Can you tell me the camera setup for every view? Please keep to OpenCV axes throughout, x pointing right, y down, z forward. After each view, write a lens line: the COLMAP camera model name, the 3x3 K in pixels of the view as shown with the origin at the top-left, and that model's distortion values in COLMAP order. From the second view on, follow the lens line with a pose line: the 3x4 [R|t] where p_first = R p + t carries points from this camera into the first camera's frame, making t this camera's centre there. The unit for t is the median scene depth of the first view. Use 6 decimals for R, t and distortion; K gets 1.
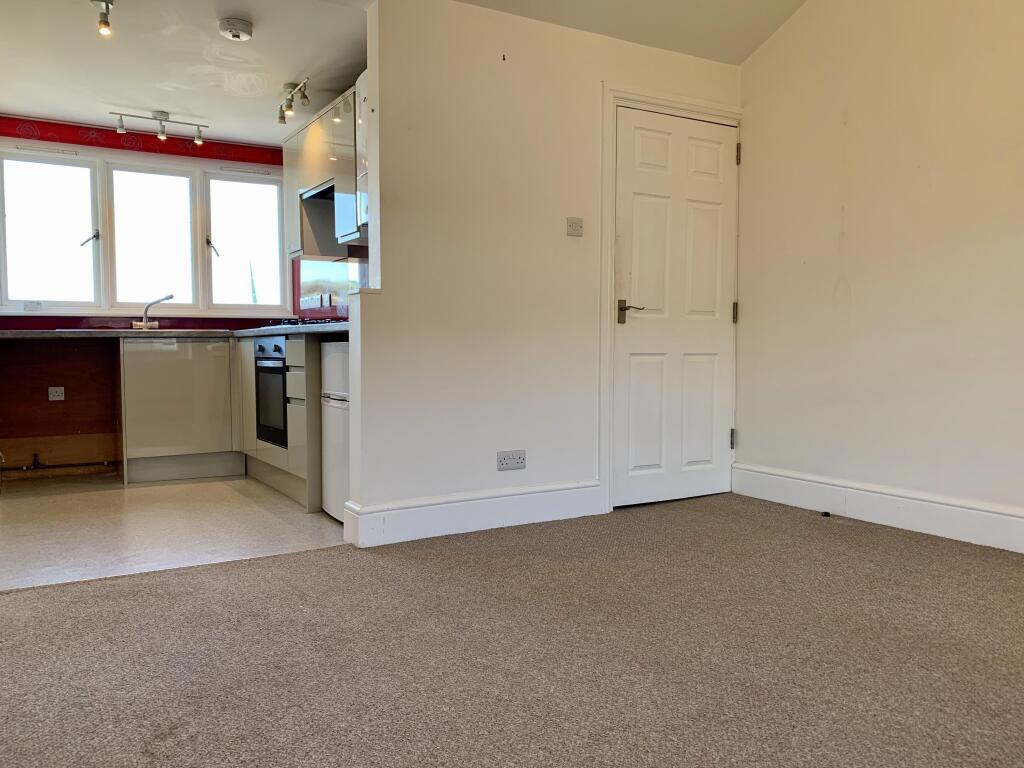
lens RADIAL K [[830.8, 0, 512.0], [0, 830.8, 384.0], [0, 0, 1]] dist [0.013451, -0.013621]
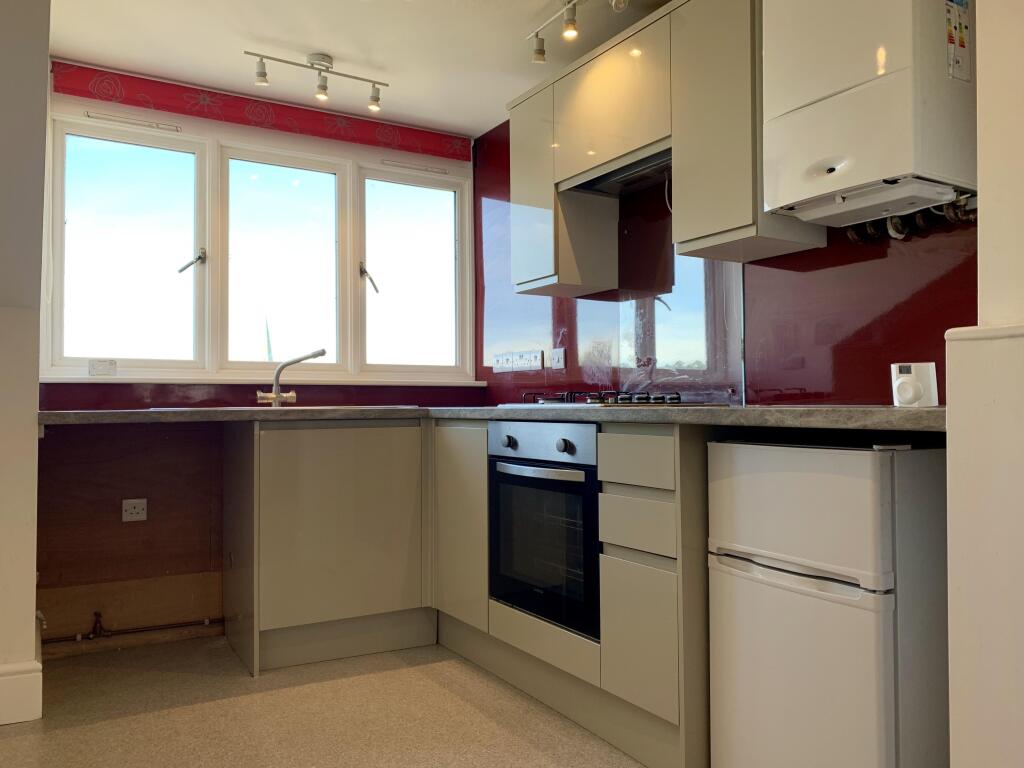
lens RADIAL K [[830.8, 0, 512.0], [0, 830.8, 384.0], [0, 0, 1]] dist [0.013451, -0.013621]
pose [[0.999928, 0.002235, -0.011791, -0.266141], [-0.003087, 0.997344, -0.072773, -0.037421], [0.011597, 0.072805, 0.997279, 0.392320]]
